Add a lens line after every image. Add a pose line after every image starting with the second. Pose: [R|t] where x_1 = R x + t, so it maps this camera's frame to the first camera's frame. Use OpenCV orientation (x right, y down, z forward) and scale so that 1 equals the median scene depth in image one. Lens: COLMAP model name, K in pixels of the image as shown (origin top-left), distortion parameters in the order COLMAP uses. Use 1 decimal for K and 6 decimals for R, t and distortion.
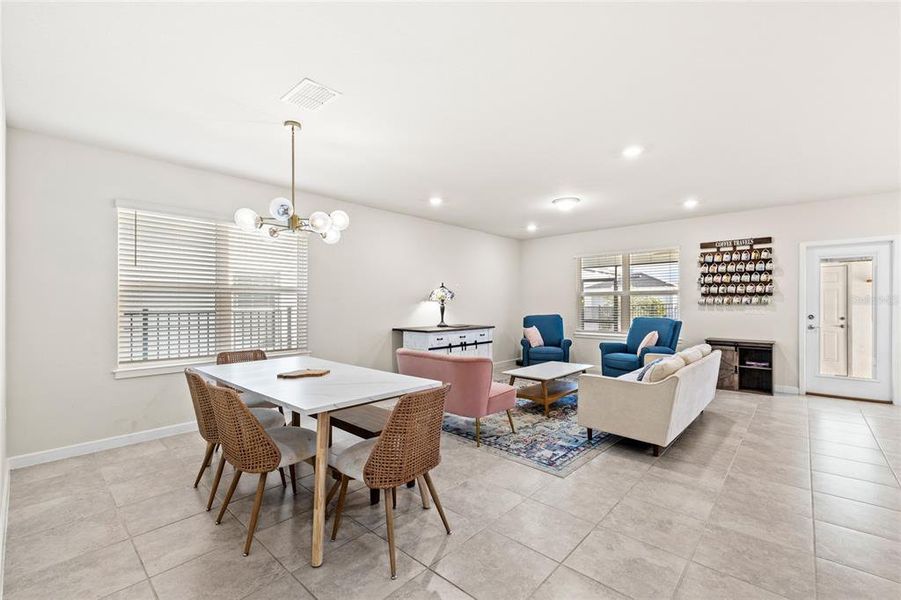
lens RADIAL K [[389.2, 0, 451.1], [0, 389.2, 302.6], [0, 0, 1]] dist [0.001327, -0.002173]
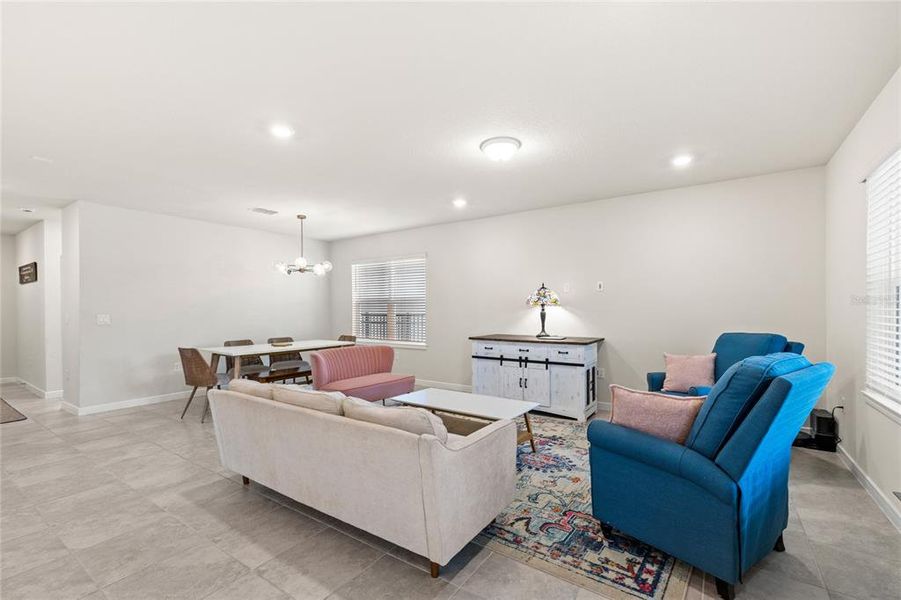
lens RADIAL K [[389.2, 0, 446.3], [0, 389.2, 308.6], [0, 0, 1]] dist [0.001327, -0.002173]
pose [[0.129735, -0.000896, -0.991548, 0.820945], [0.008882, 0.999961, 0.000258, 0.000055], [0.991509, -0.008841, 0.129738, 0.752216]]
